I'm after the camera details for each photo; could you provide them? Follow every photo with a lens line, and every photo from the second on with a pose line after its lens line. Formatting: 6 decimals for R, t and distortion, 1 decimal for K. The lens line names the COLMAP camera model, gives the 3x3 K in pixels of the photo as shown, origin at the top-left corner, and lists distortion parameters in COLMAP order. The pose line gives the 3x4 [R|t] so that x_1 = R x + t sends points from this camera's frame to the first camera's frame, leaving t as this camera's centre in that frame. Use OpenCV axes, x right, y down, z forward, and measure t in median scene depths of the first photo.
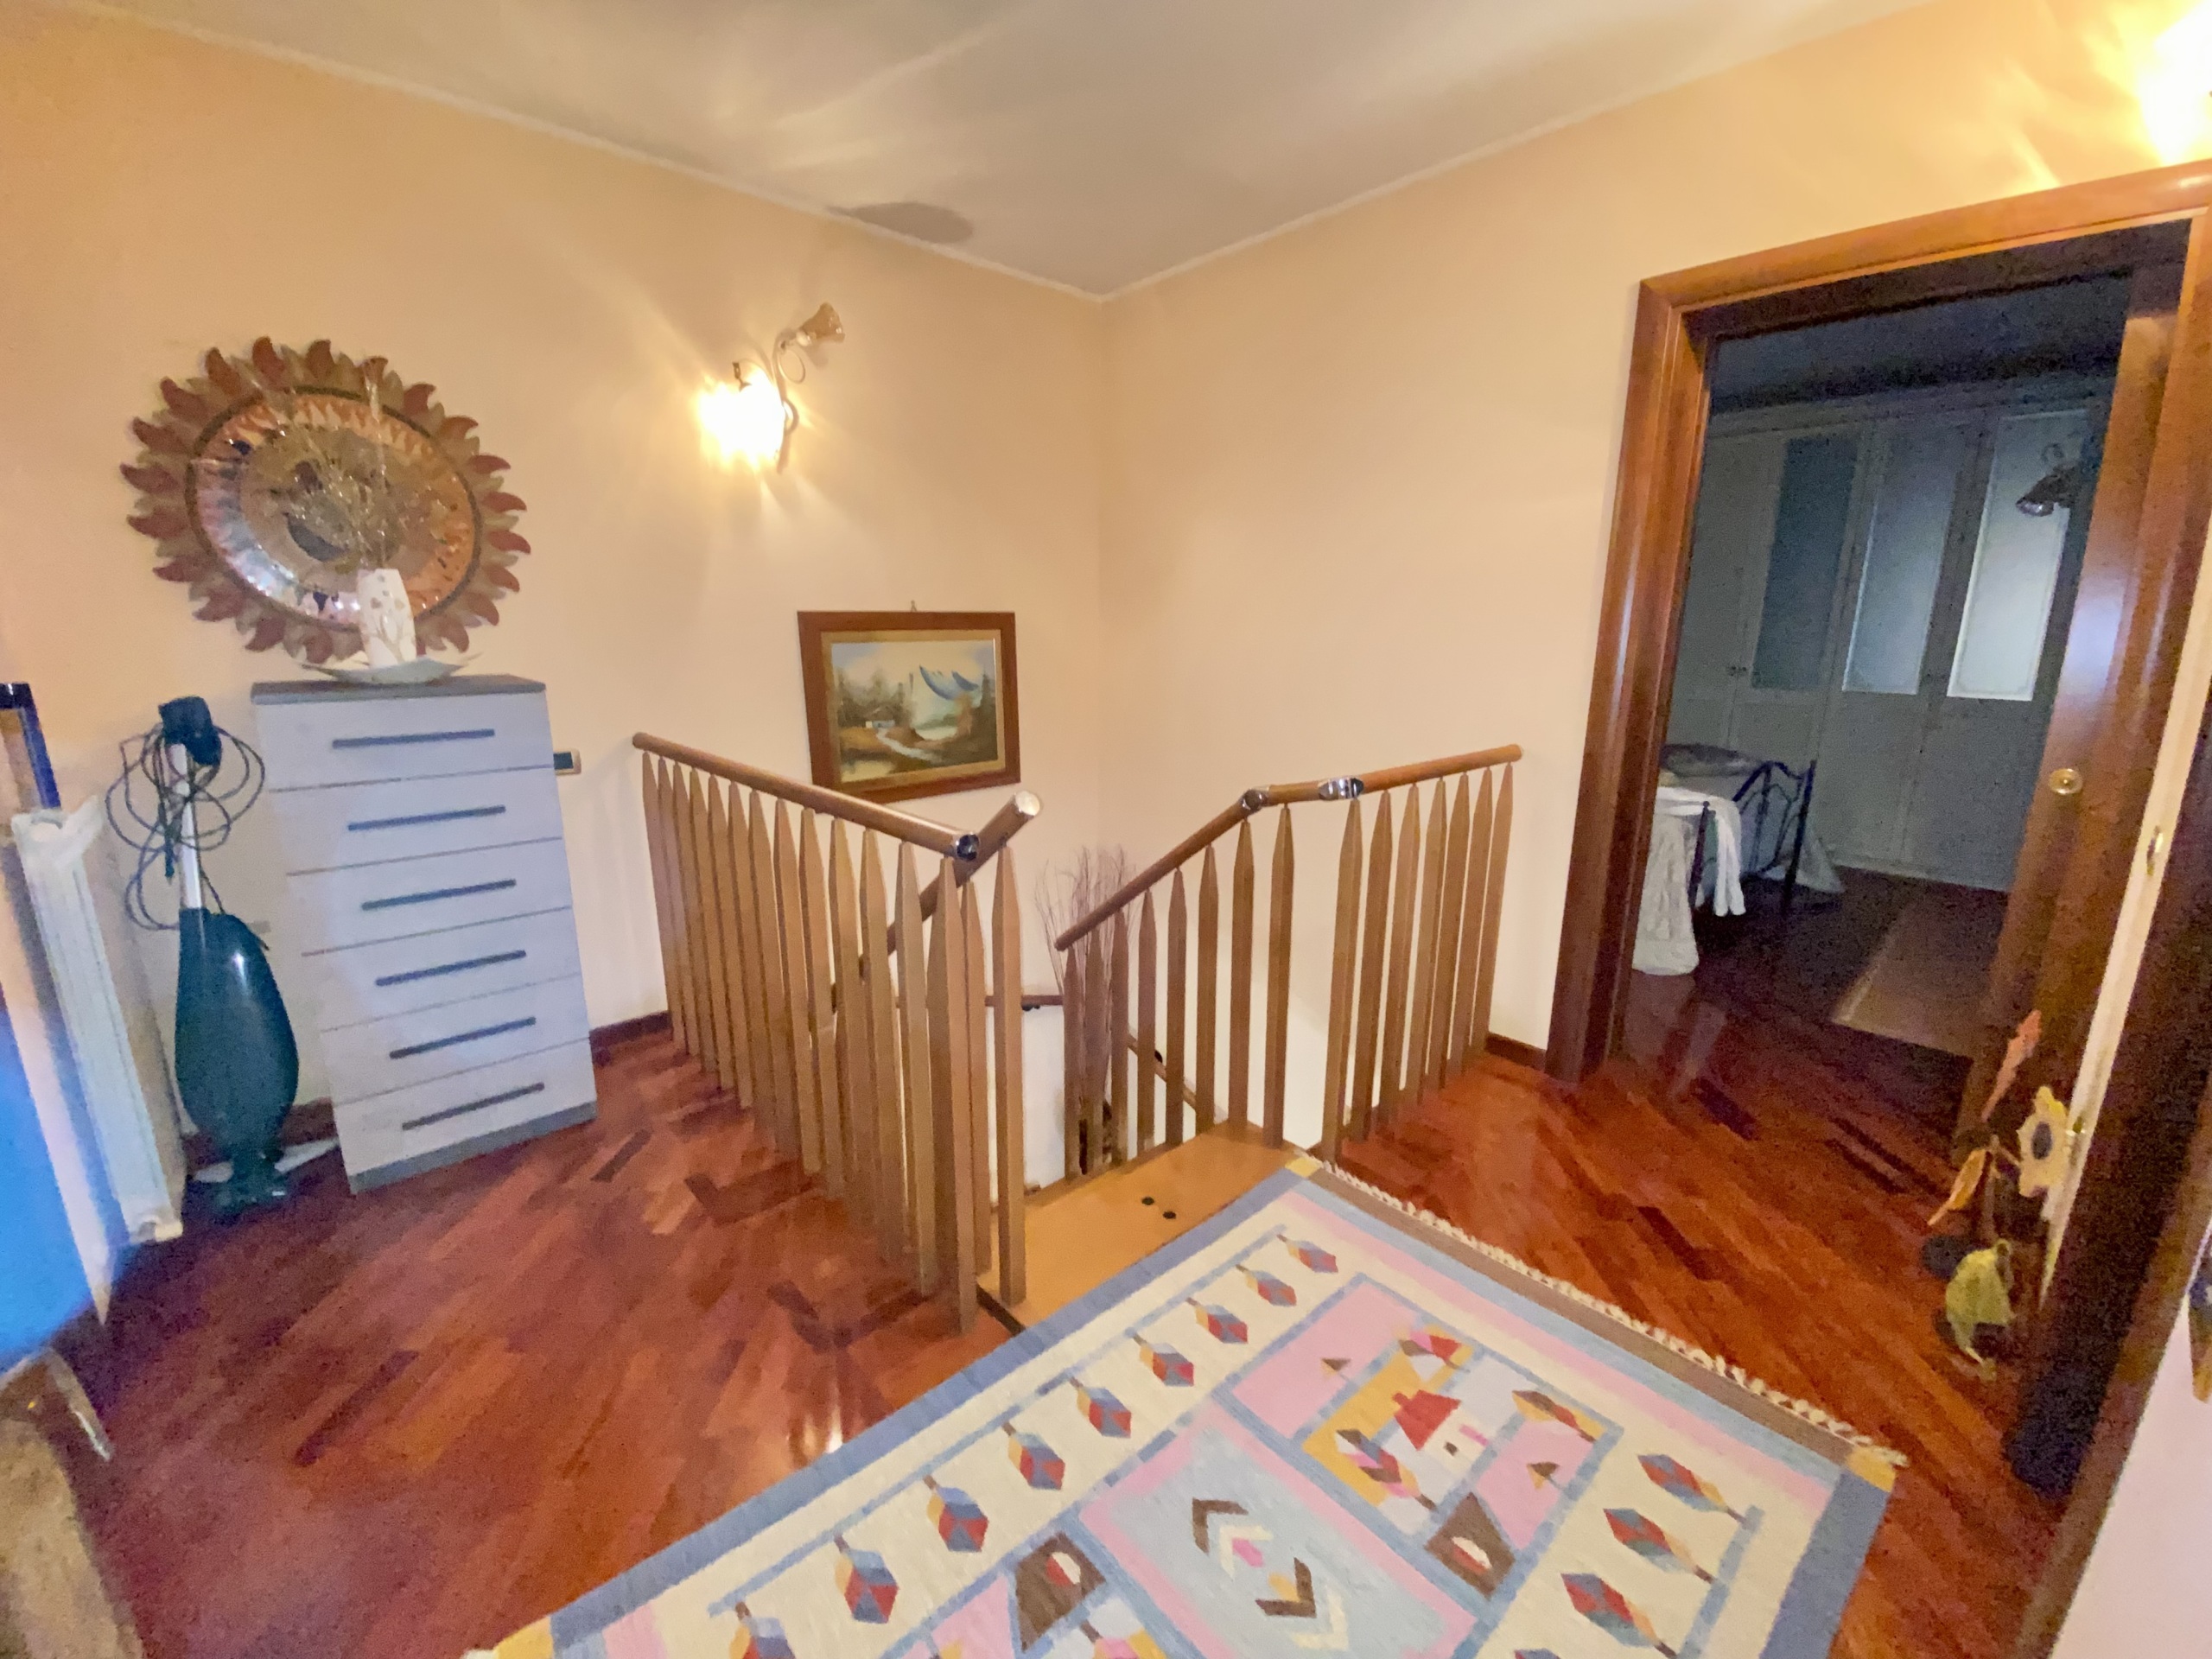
lens RADIAL K [[899.3, 0, 1100.3], [0, 899.3, 832.2], [0, 0, 1]] dist [0.026120, -0.026101]
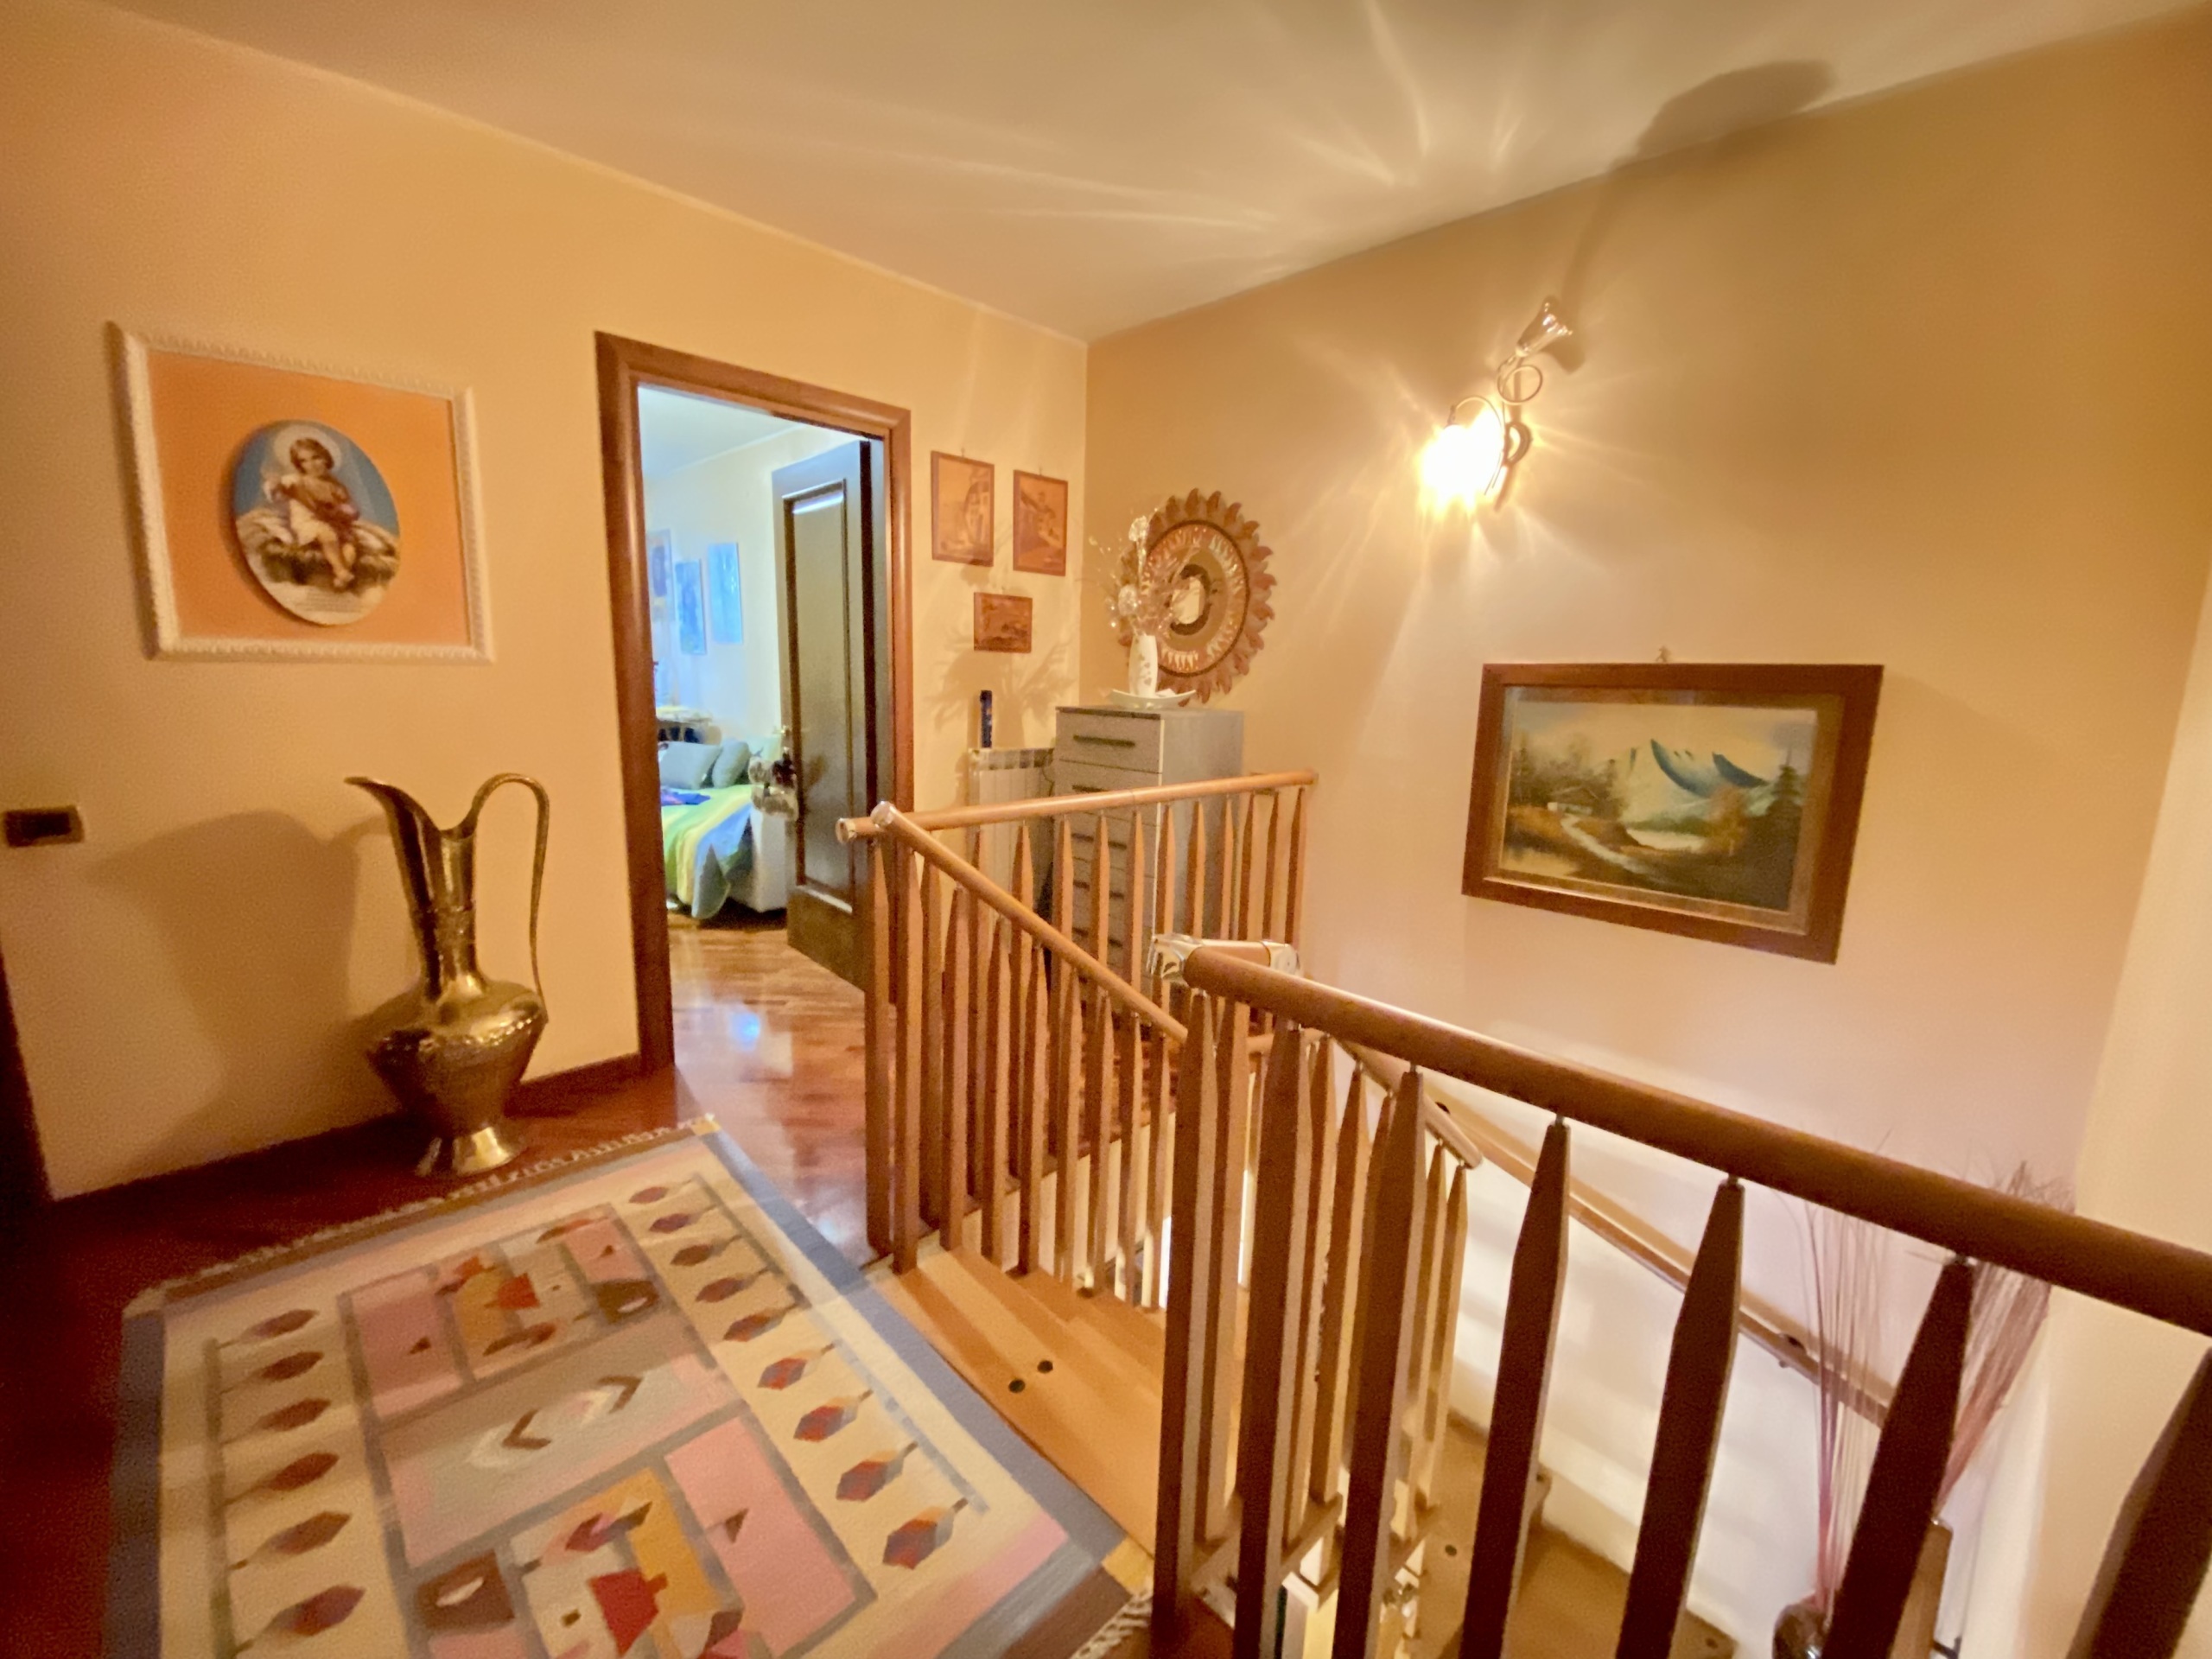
lens RADIAL K [[899.3, 0, 1100.3], [0, 899.3, 832.2], [0, 0, 1]] dist [0.026120, -0.026101]
pose [[0.032306, 0.174712, -0.984089, 0.568329], [-0.250310, 0.954640, 0.161267, -0.142428], [0.967627, 0.241118, 0.074573, 0.641452]]
